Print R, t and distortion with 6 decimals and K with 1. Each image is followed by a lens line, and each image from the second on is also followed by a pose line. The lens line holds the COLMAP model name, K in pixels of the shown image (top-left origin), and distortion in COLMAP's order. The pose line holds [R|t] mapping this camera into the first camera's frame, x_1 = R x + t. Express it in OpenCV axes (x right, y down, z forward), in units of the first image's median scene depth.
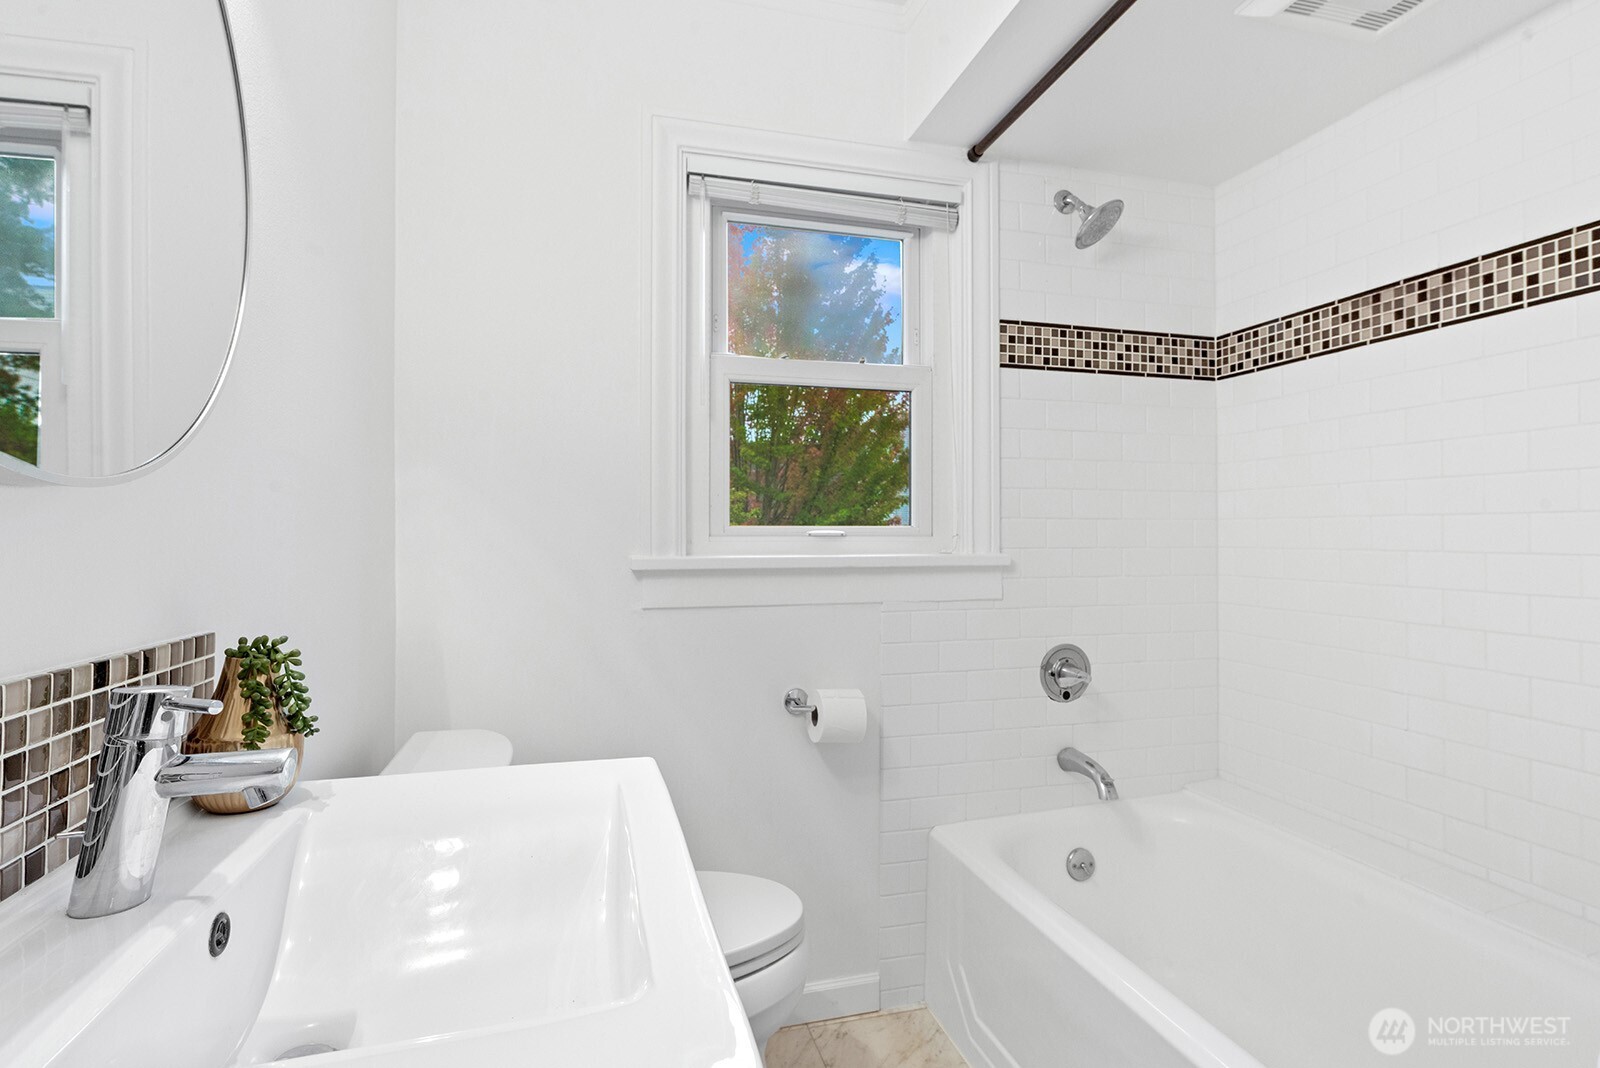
lens RADIAL K [[787.1, 0, 797.2], [0, 787.1, 528.7], [0, 0, 1]] dist [-0.039195, -0.000292]
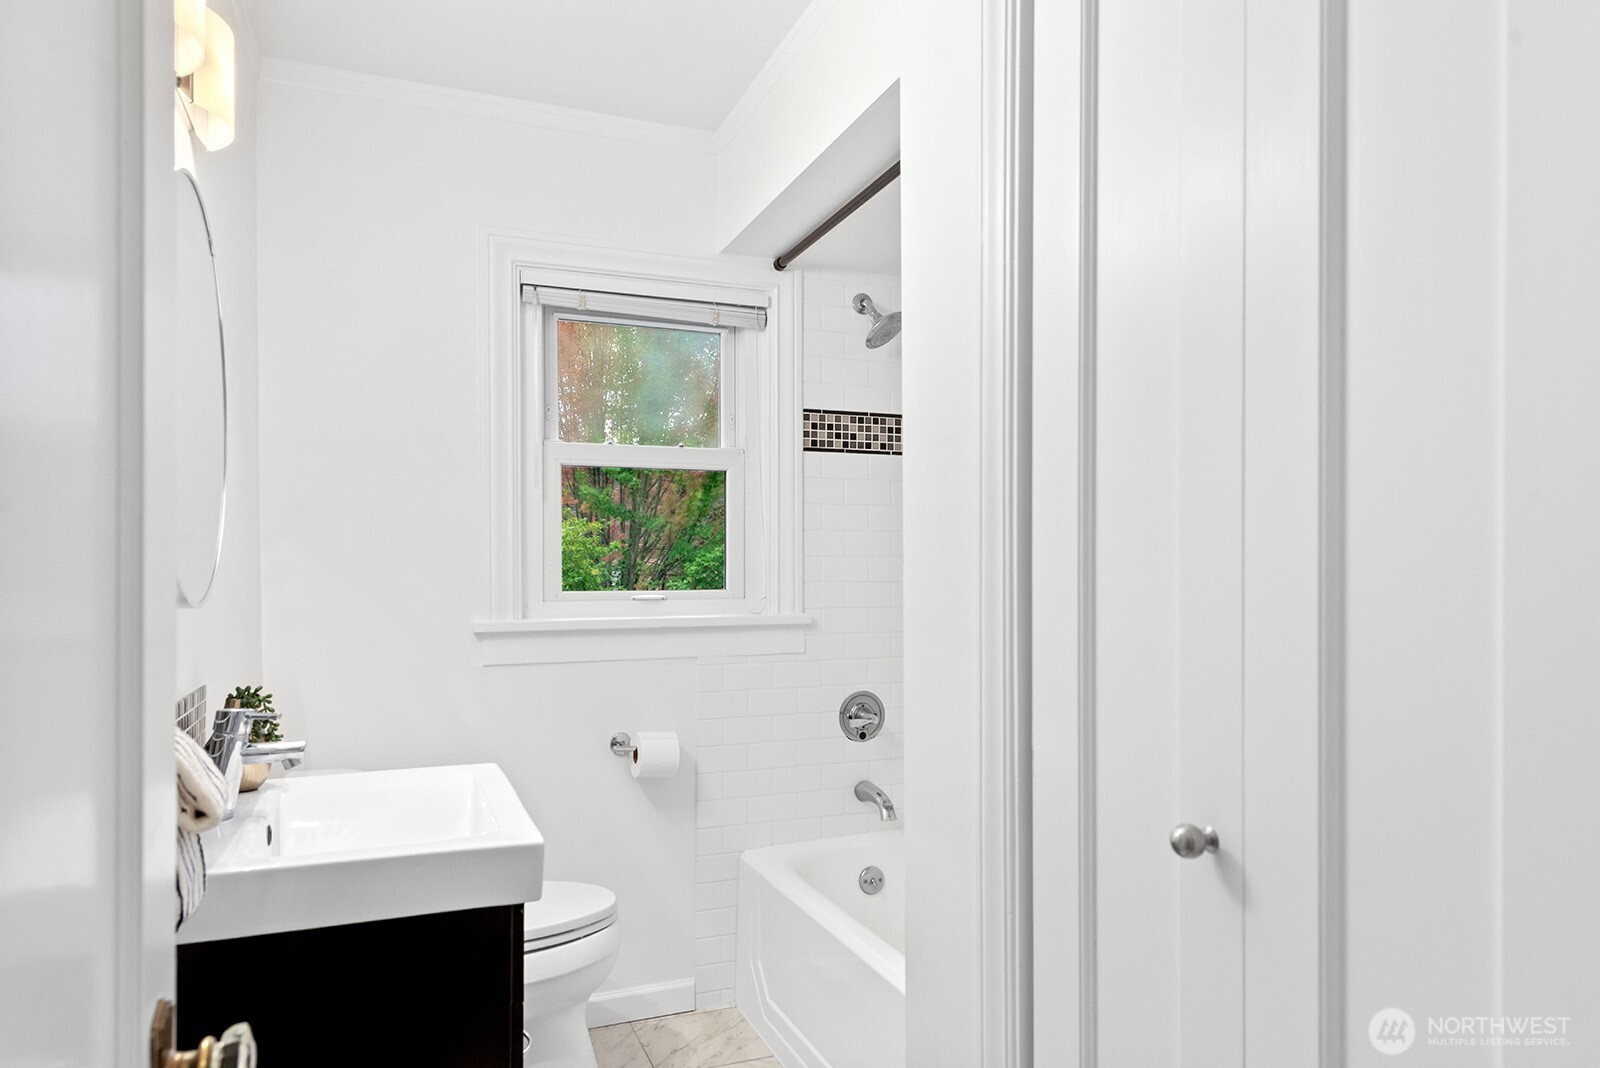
lens RADIAL K [[1040.8, 0, 819.0], [0, 1040.8, 571.6], [0, 0, 1]] dist [0.003111, -0.000237]
pose [[0.991575, -0.003599, 0.129484, 0.087712], [0.001886, 0.999909, 0.013351, -0.052197], [-0.129520, -0.012994, 0.991492, -0.538789]]
